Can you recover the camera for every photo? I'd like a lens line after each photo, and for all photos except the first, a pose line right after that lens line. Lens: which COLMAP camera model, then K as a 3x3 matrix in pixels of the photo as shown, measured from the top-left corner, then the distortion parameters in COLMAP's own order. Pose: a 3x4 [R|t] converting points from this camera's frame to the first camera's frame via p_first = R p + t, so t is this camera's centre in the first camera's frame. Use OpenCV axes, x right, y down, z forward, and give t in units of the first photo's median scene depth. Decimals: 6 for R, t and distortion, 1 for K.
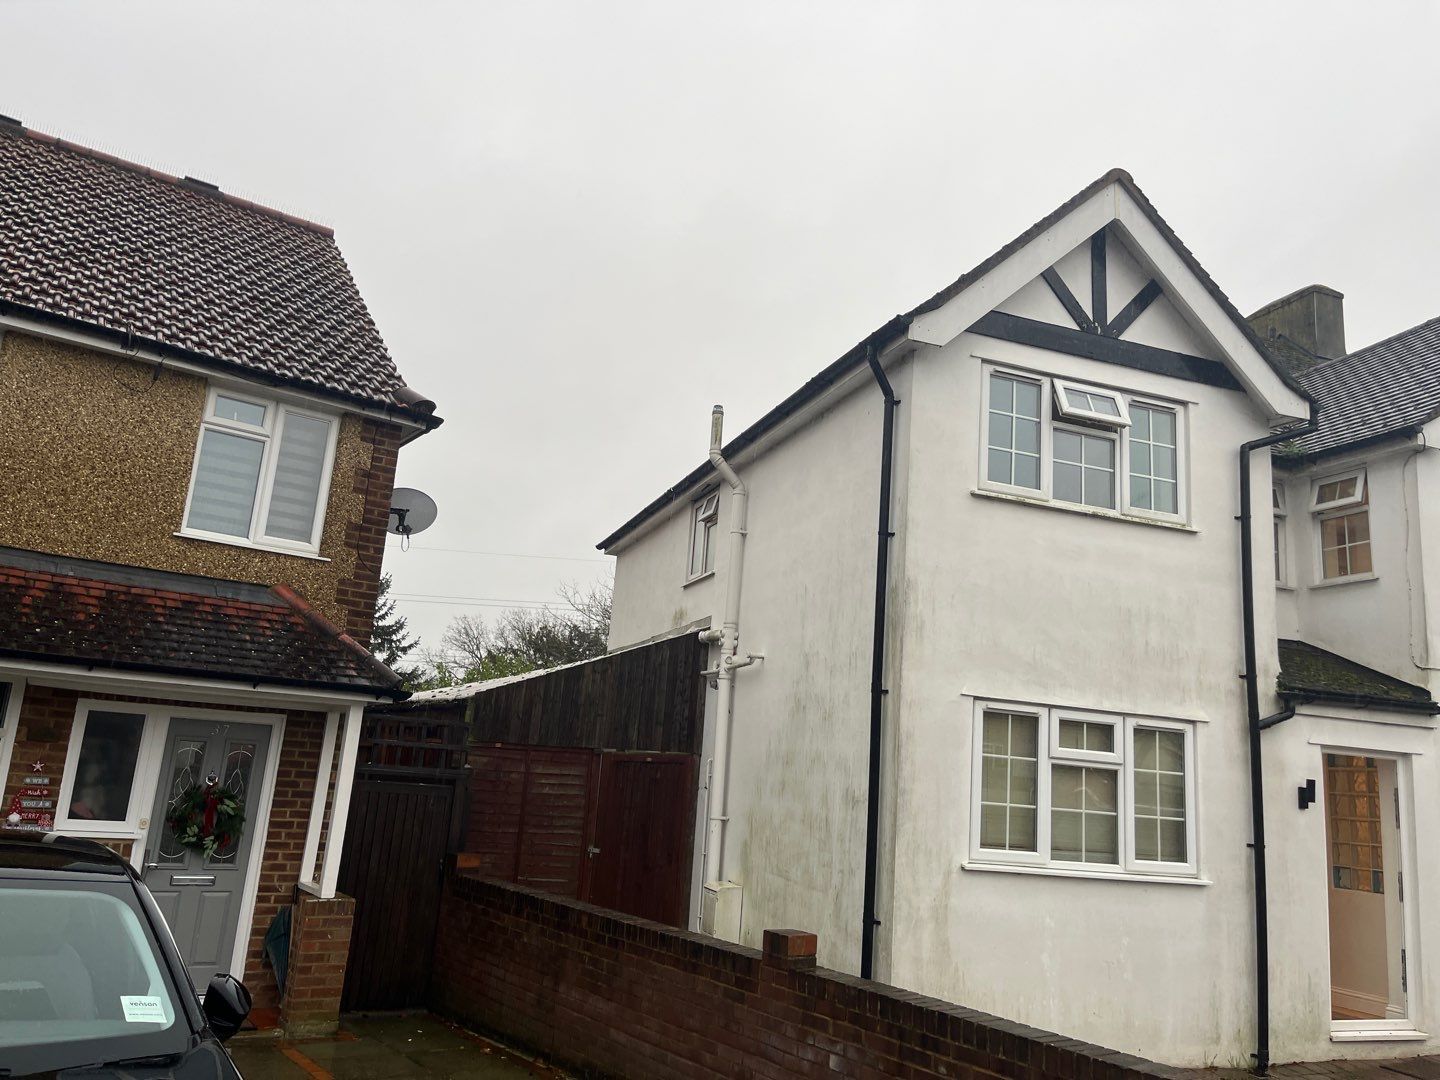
lens RADIAL K [[1099.1, 0, 720.1], [0, 1099.1, 513.4], [0, 0, 1]] dist [0.053301, -0.058918]
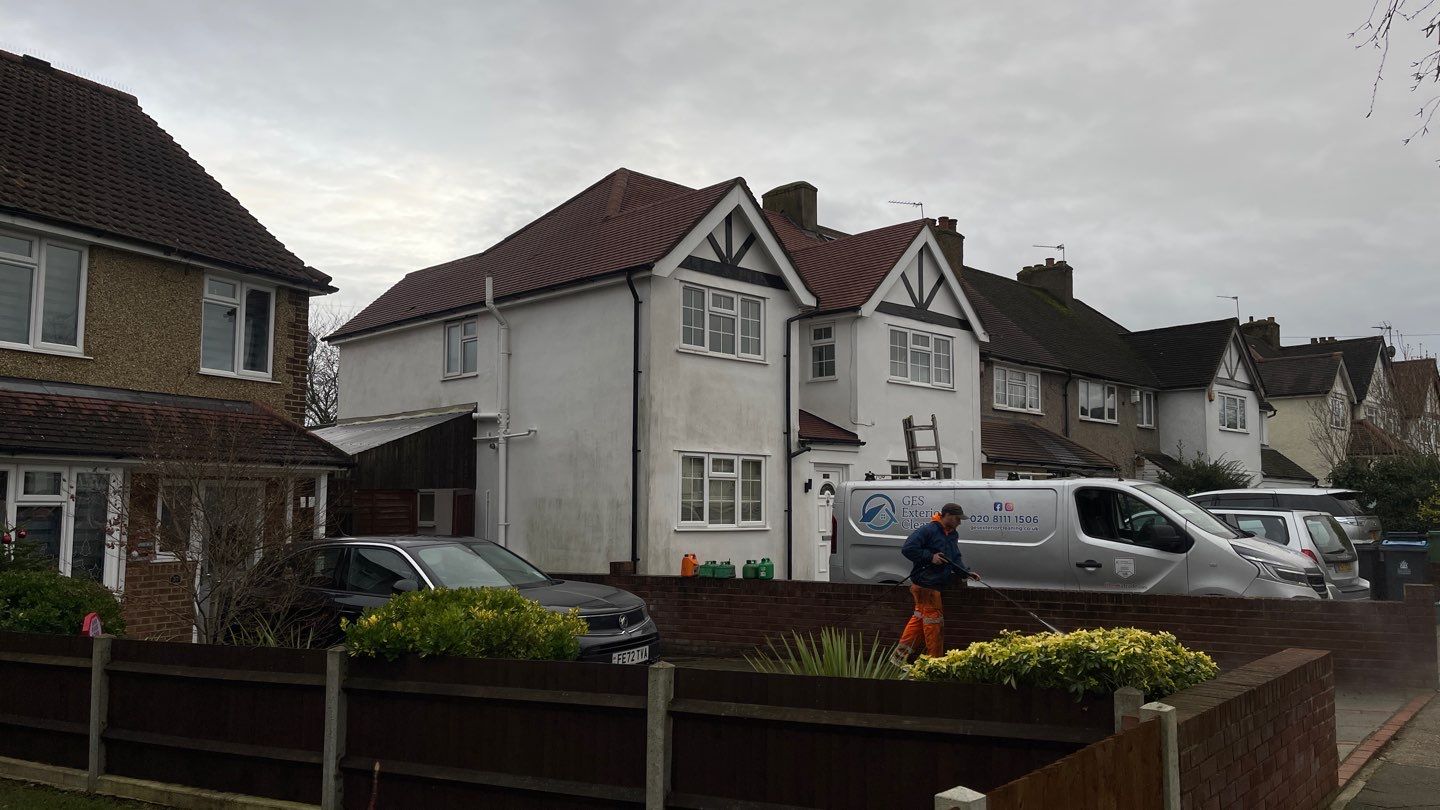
lens RADIAL K [[1096.3, 0, 733.1], [0, 1096.3, 395.8], [0, 0, 1]] dist [0.053920, -0.056286]
pose [[0.886672, -0.028152, 0.461541, -0.571600], [-0.038979, 0.990041, 0.135273, -0.199658], [-0.460753, -0.137933, 0.876744, -0.762898]]
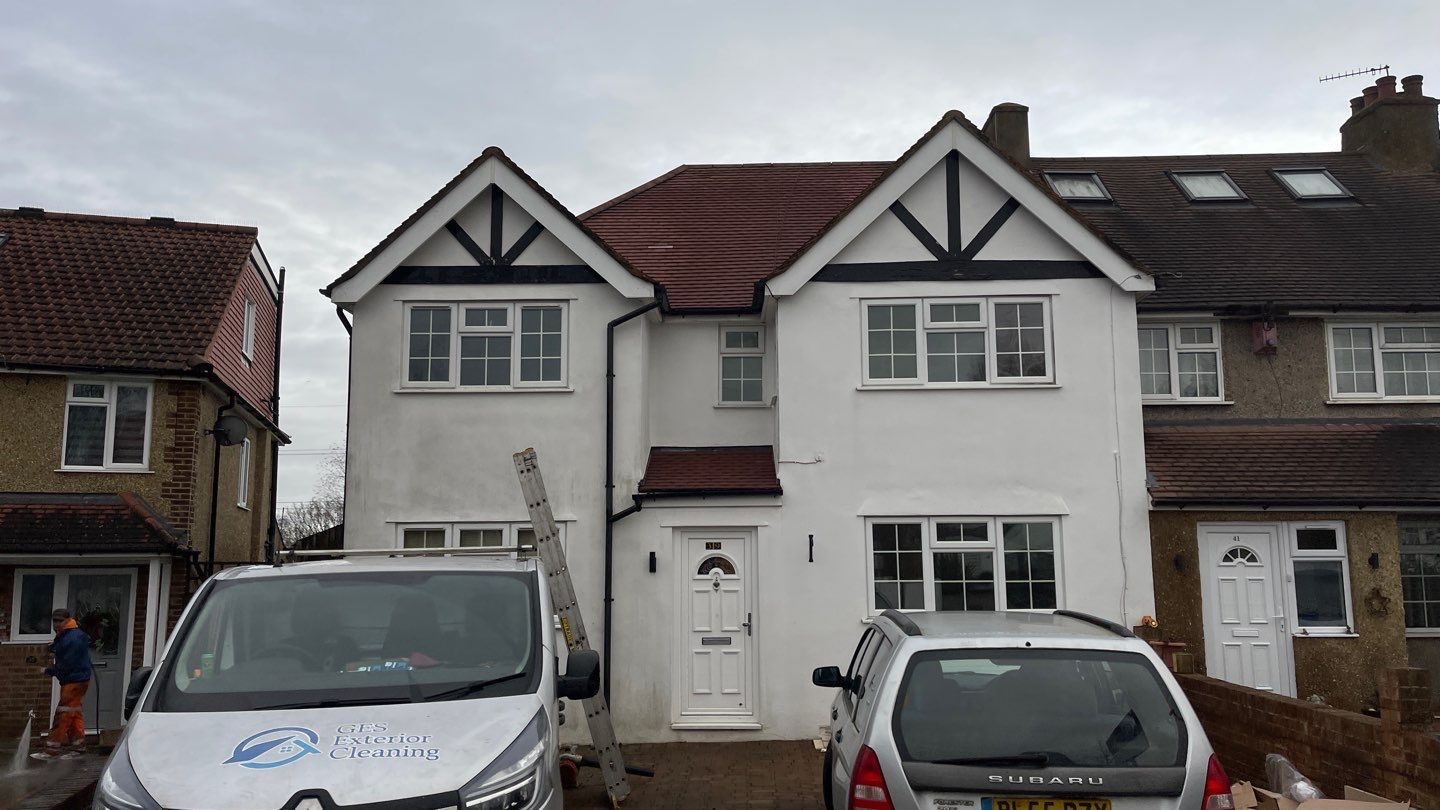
lens RADIAL K [[1096.3, 0, 724.7], [0, 1096.3, 415.1], [0, 0, 1]] dist [0.053920, -0.056286]
pose [[0.934359, -0.127919, -0.332582, 1.112068], [0.153172, 0.986896, 0.050739, 0.005690], [0.321733, -0.098351, 0.941709, -0.292572]]
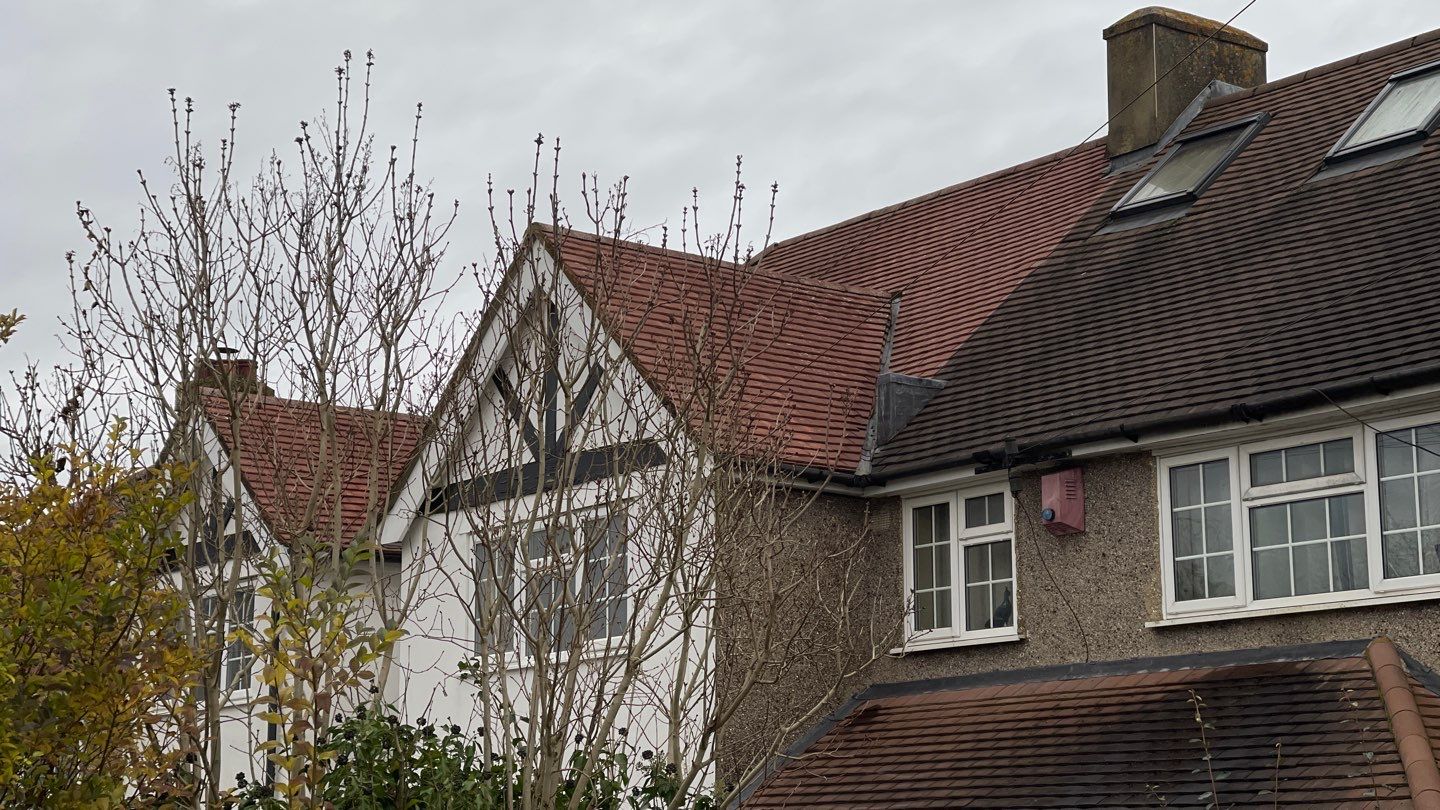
lens RADIAL K [[2629.9, 0, 714.9], [0, 2629.9, 415.1], [0, 0, 1]] dist [0.424970, 0.000000]
pose [[0.309825, -0.248052, -0.917867, 3.041599], [0.235634, 0.955285, -0.178626, 0.320930], [0.921133, -0.160938, 0.354420, 0.560554]]
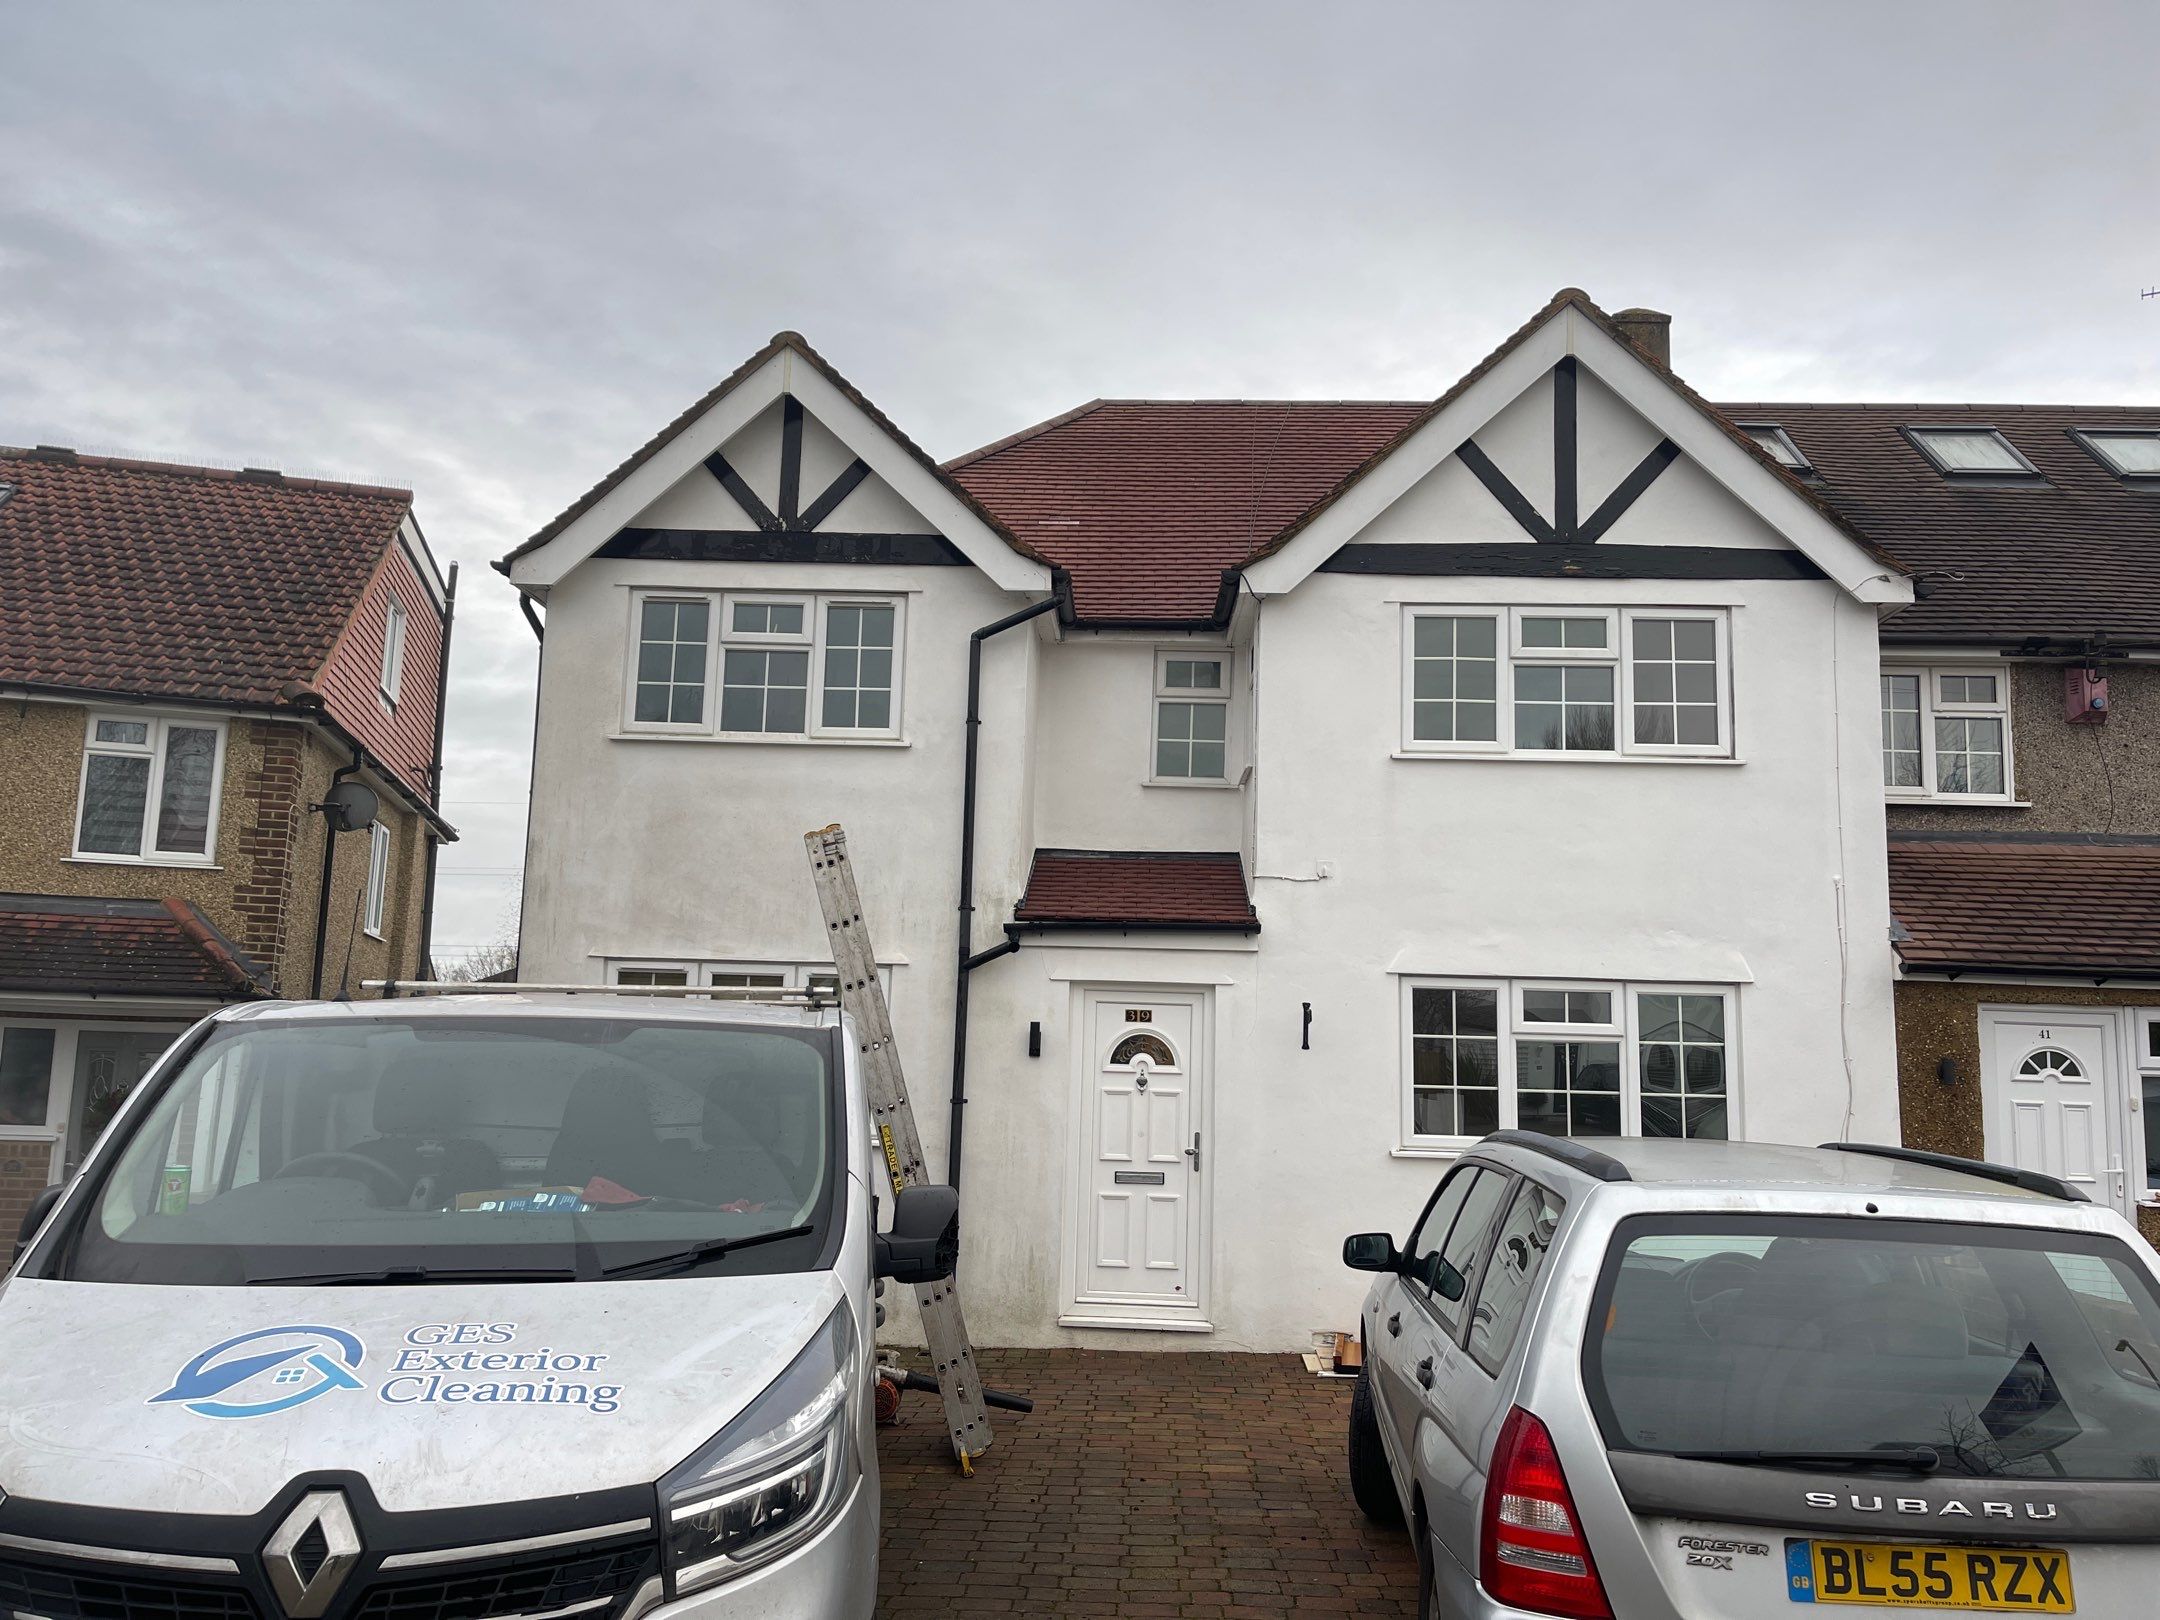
lens RADIAL K [[1648.6, 0, 1086.5], [0, 1648.6, 828.2], [0, 0, 1]] dist [0.053301, -0.058918]
pose [[0.929799, -0.100186, -0.354170, 1.024988], [0.122553, 0.991605, 0.041236, 0.044983], [0.347065, -0.081745, 0.934272, -0.149297]]
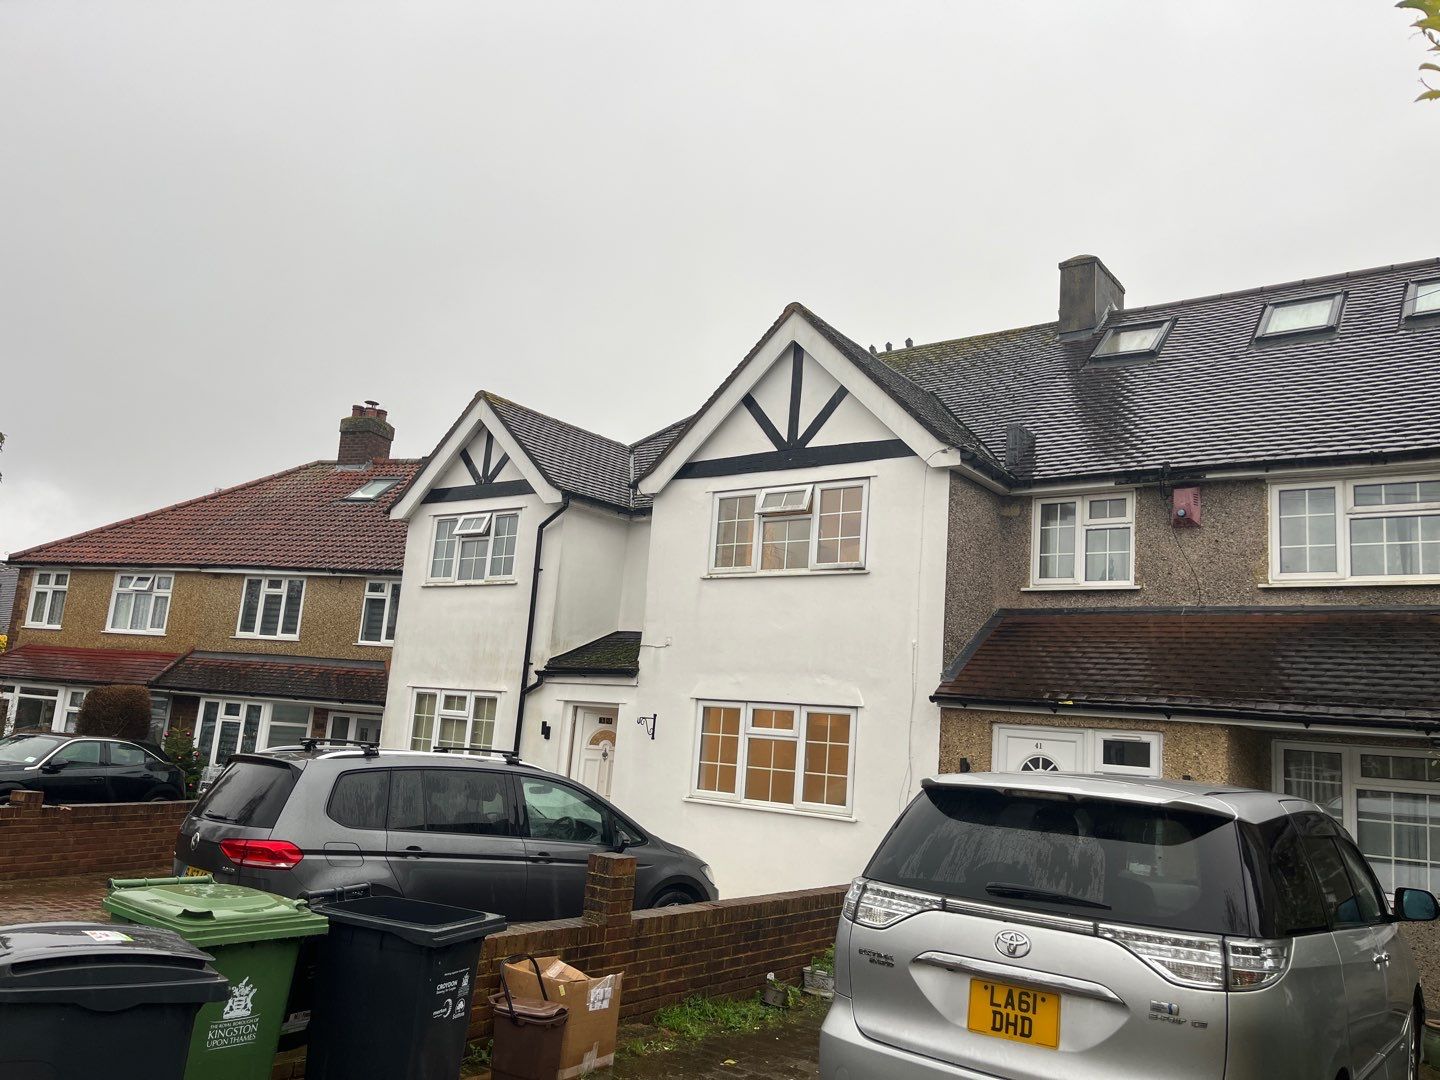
lens RADIAL K [[1094.3, 0, 716.3], [0, 1094.3, 541.5], [0, 0, 1]] dist [0.047969, -0.027021]
pose [[0.562655, -0.177144, -0.807490, 2.056665], [0.153937, 0.982139, -0.108196, 0.191416], [0.812233, -0.063425, 0.579874, 0.266460]]
